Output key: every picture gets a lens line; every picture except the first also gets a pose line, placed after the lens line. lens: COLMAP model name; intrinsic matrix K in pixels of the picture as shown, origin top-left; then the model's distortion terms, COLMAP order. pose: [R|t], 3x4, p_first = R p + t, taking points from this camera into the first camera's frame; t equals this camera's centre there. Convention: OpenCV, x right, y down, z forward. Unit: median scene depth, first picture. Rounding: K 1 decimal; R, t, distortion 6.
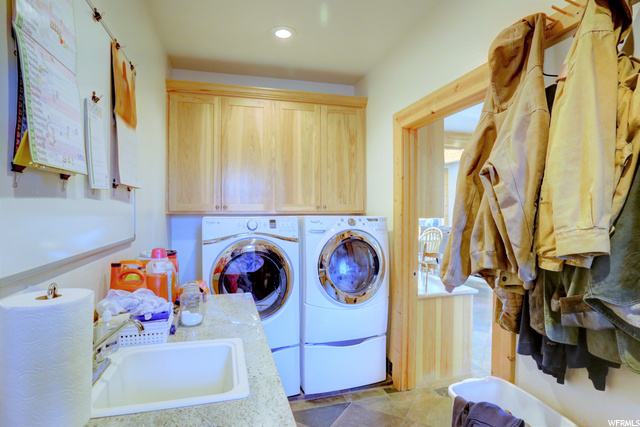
lens RADIAL K [[316.9, 0, 317.4], [0, 316.9, 213.0], [0, 0, 1]] dist [-0.070561, 0.027171]
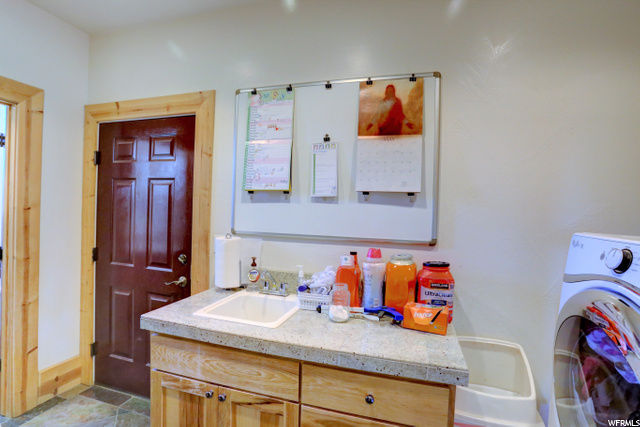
lens RADIAL K [[316.9, 0, 317.4], [0, 316.9, 213.0], [0, 0, 1]] dist [-0.070561, 0.027171]
pose [[-0.492757, -0.013048, -0.870069, 0.790754], [-0.048026, 0.998771, 0.012221, -0.018336], [0.868840, 0.047807, -0.492779, 2.043775]]
